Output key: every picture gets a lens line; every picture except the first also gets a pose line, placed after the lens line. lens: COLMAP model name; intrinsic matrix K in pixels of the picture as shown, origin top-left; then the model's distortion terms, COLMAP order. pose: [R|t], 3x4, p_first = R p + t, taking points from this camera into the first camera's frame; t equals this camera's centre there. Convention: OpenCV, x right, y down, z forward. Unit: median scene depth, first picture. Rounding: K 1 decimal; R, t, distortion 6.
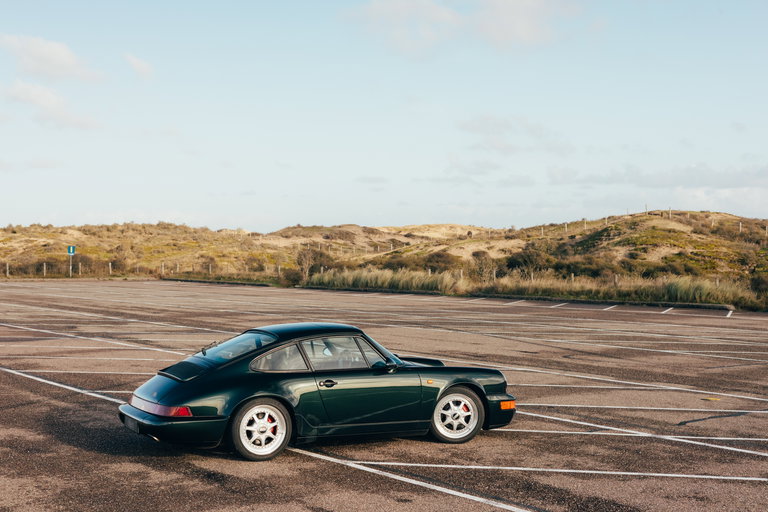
lens RADIAL K [[1075.7, 0, 384.0], [0, 1075.7, 256.0], [0, 0, 1]] dist [0.007521, 0.024050]
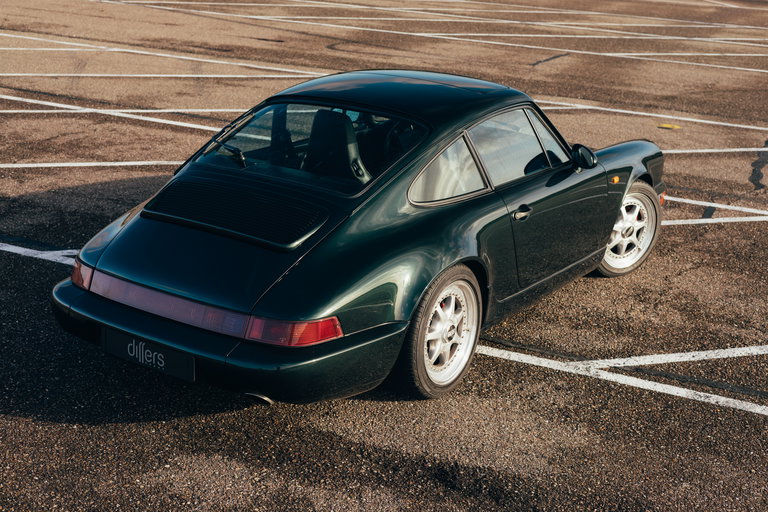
lens RADIAL K [[1100.1, 0, 384.0], [0, 1100.1, 256.0], [0, 0, 1]] dist [0.019895, -0.002676]
pose [[0.883432, -0.106757, 0.456235, -0.070243], [-0.044629, 0.950100, 0.308738, -0.003209], [-0.466429, -0.293110, 0.834584, 0.124958]]
